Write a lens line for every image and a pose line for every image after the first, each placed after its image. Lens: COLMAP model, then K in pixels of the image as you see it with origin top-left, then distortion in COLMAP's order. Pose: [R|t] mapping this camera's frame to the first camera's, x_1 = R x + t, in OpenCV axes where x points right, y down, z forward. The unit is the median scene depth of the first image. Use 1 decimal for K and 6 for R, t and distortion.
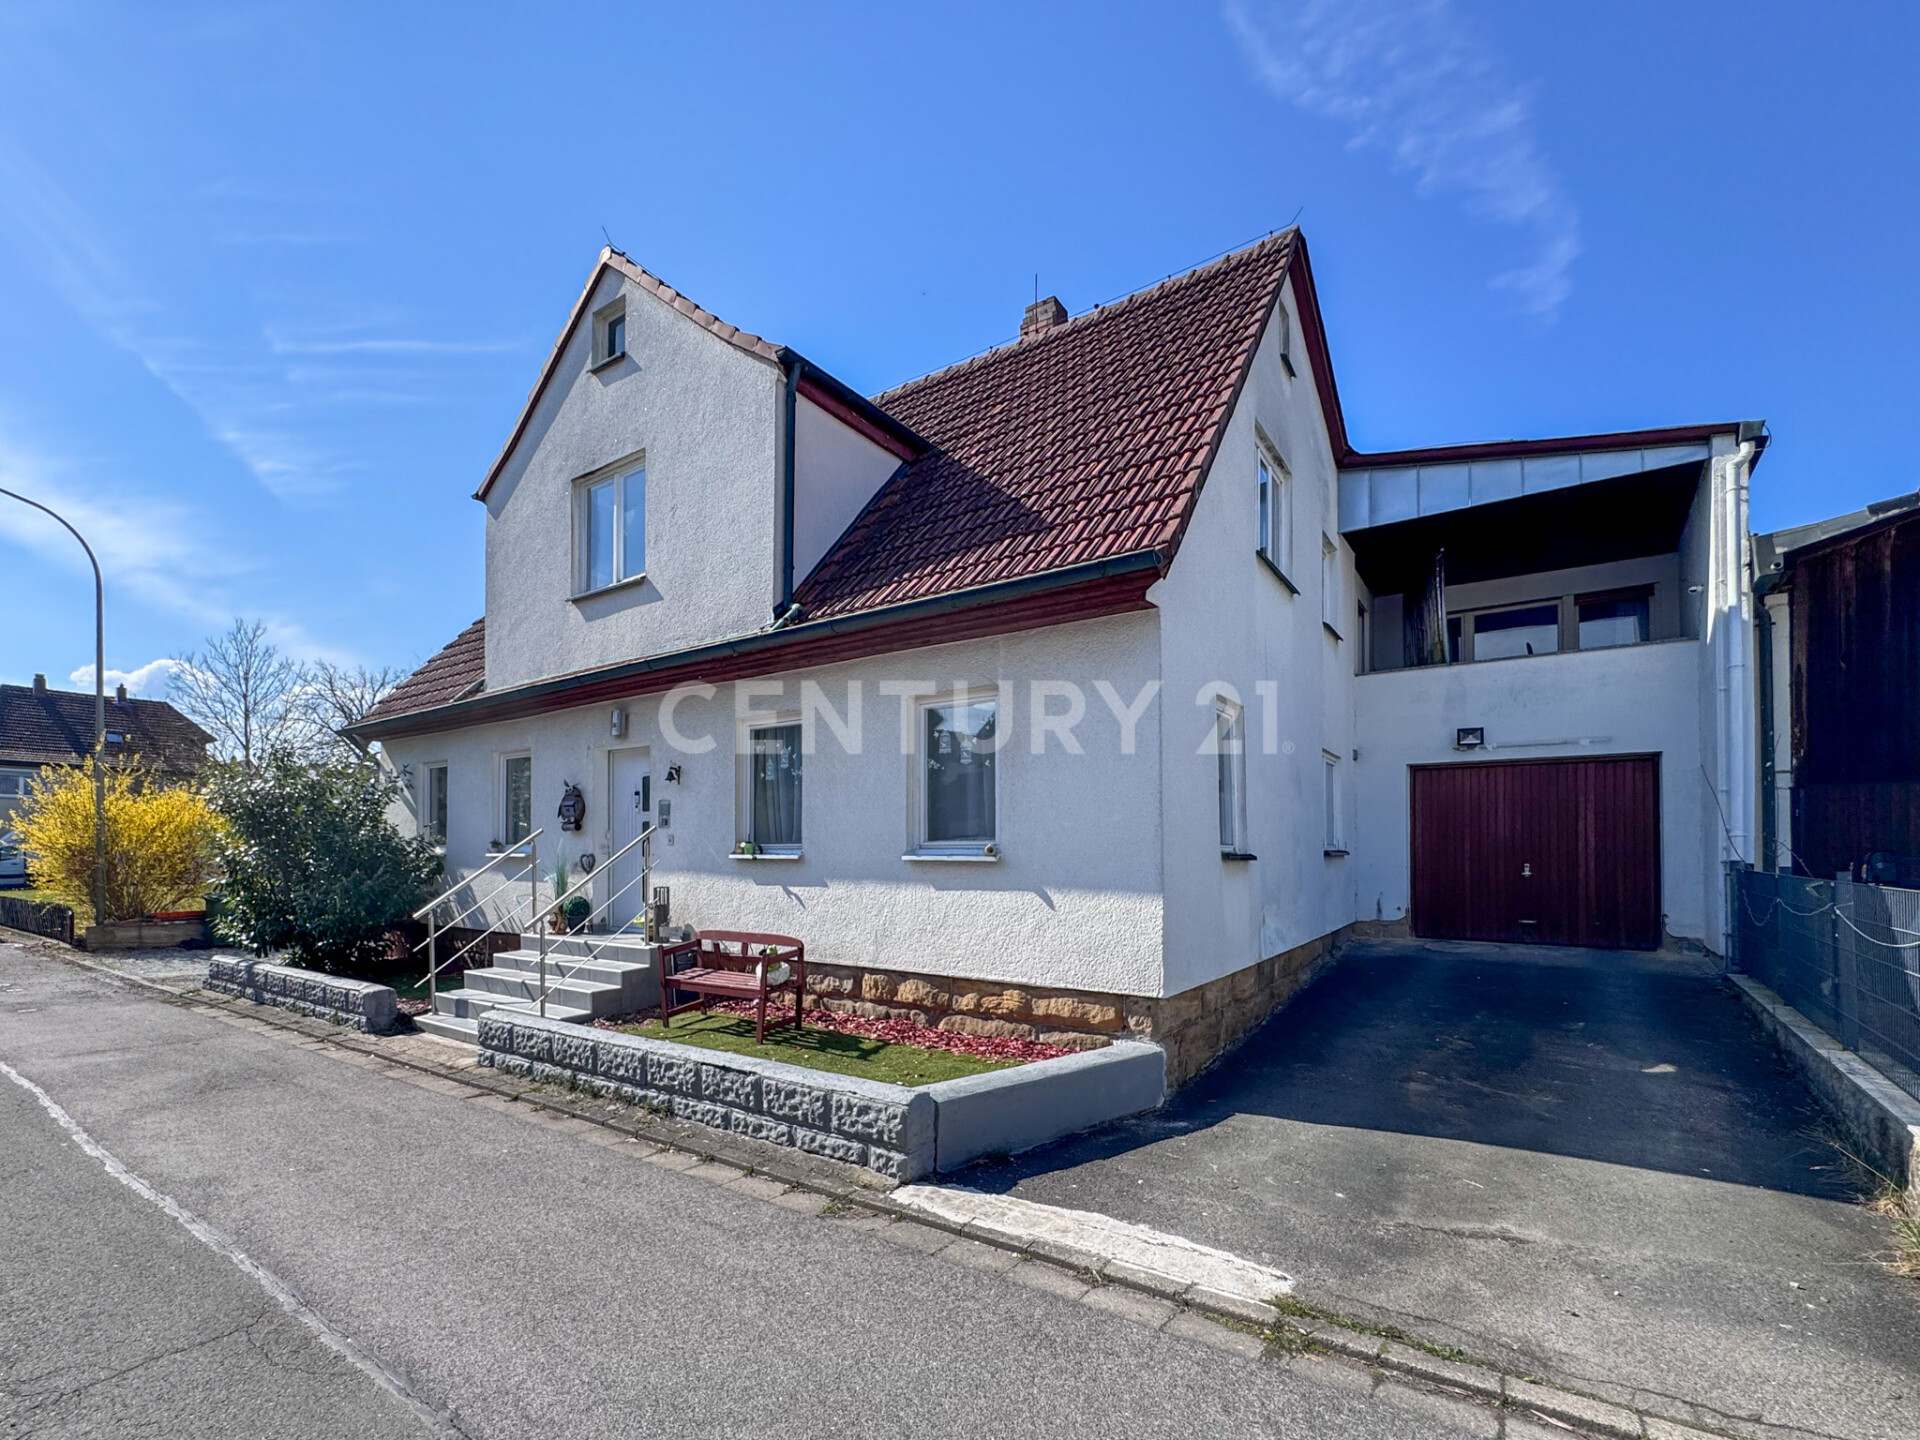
lens RADIAL K [[771.6, 0, 962.3], [0, 771.6, 846.6], [0, 0, 1]] dist [-0.012750, -0.000033]
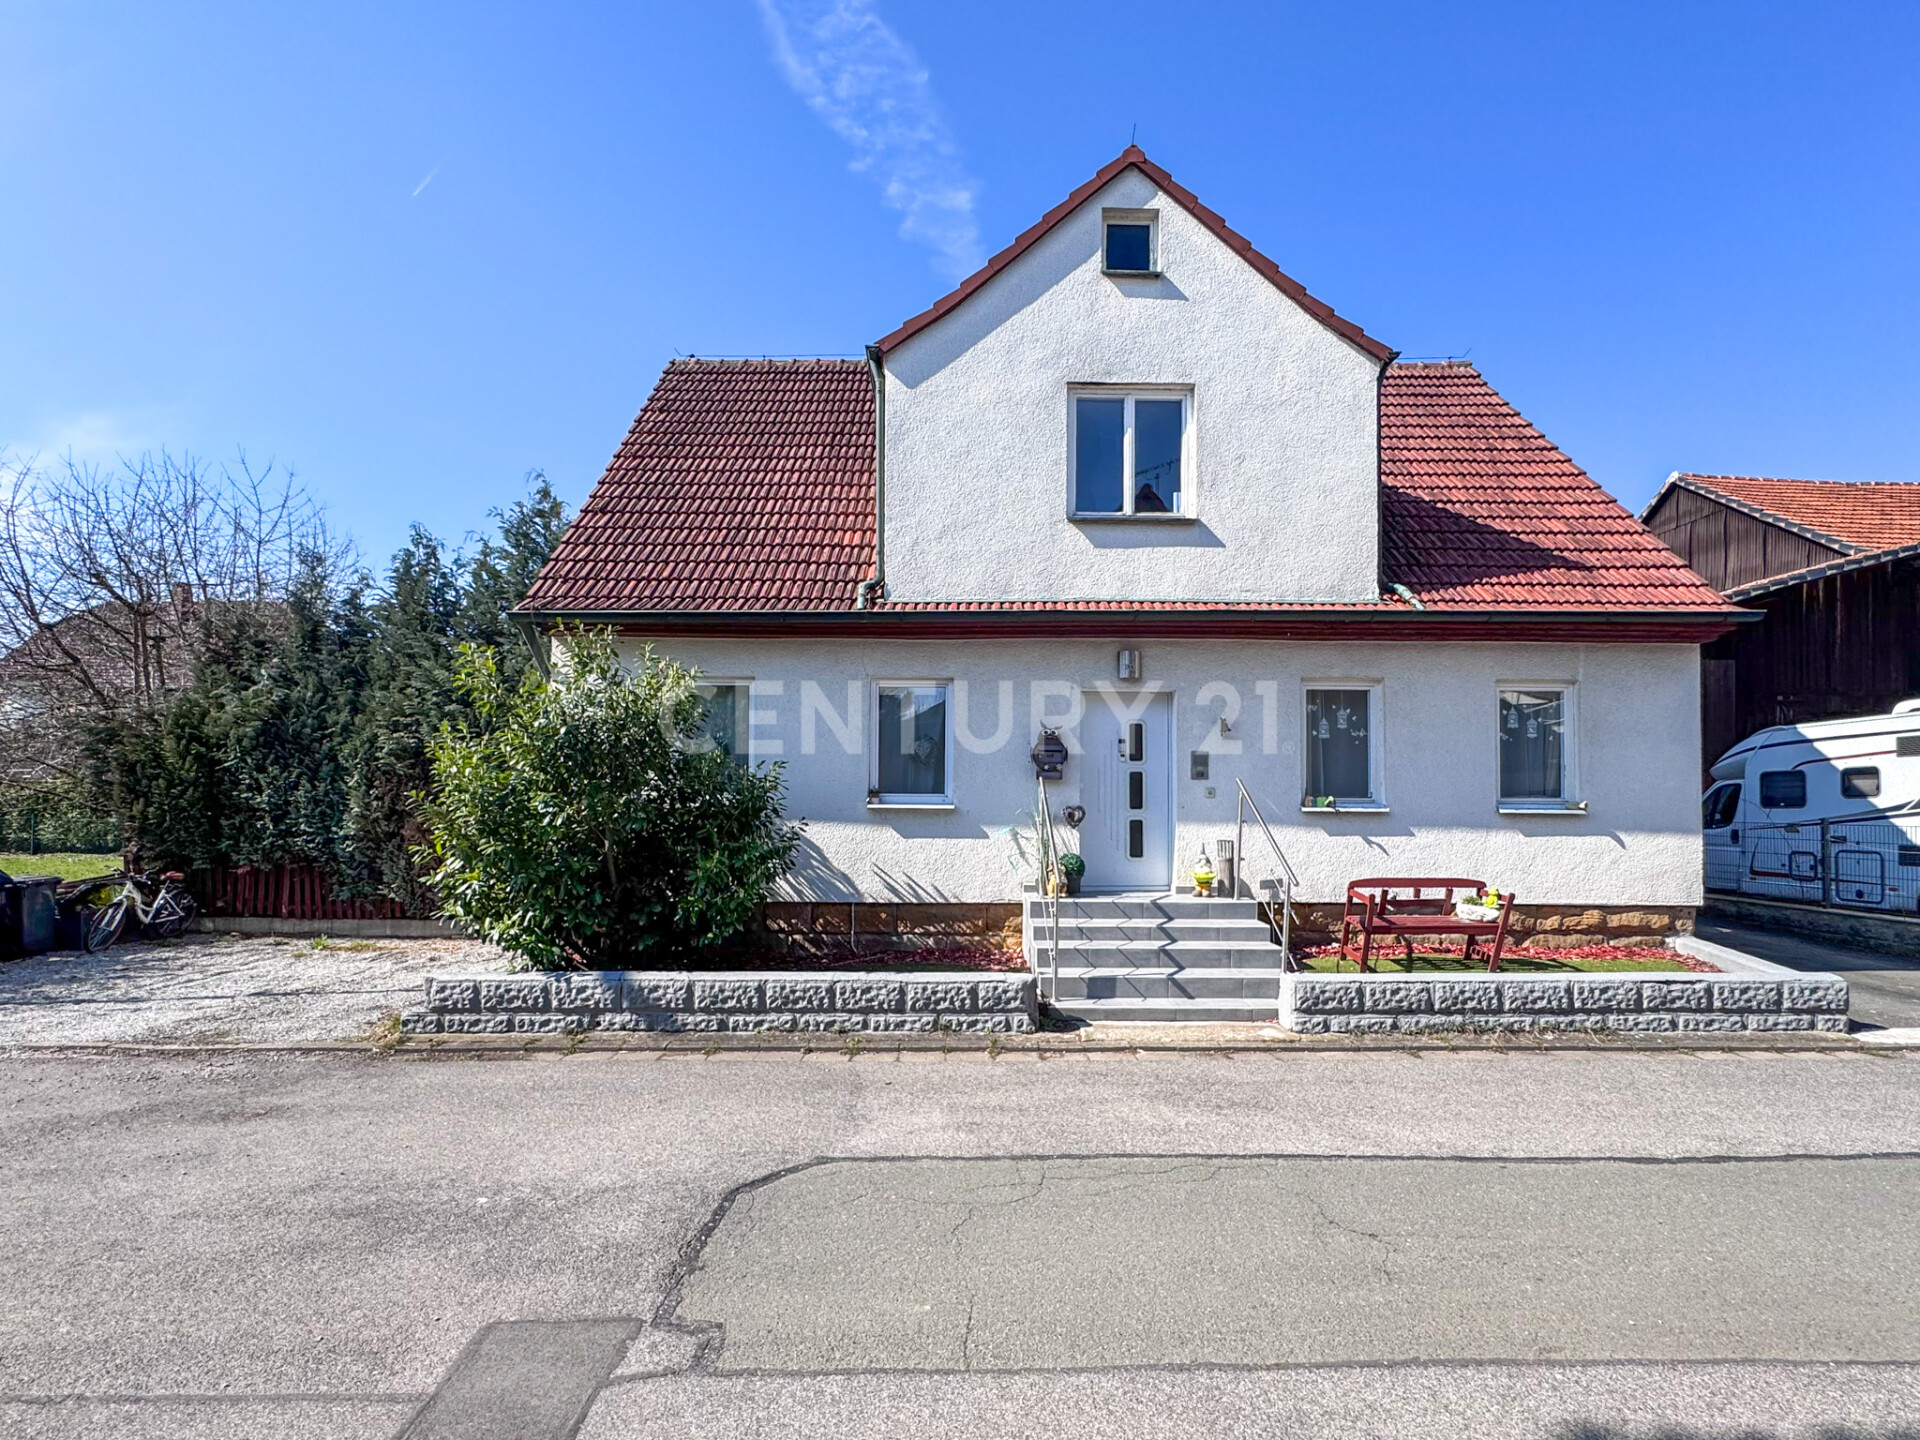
lens RADIAL K [[770.4, 0, 961.8], [0, 770.4, 791.5], [0, 0, 1]] dist [-0.001335, -0.000251]
pose [[0.845333, 0.013423, 0.534070, -1.546729], [-0.009791, 0.999906, -0.009635, 0.004174], [-0.534149, 0.002915, 0.845385, 0.449649]]
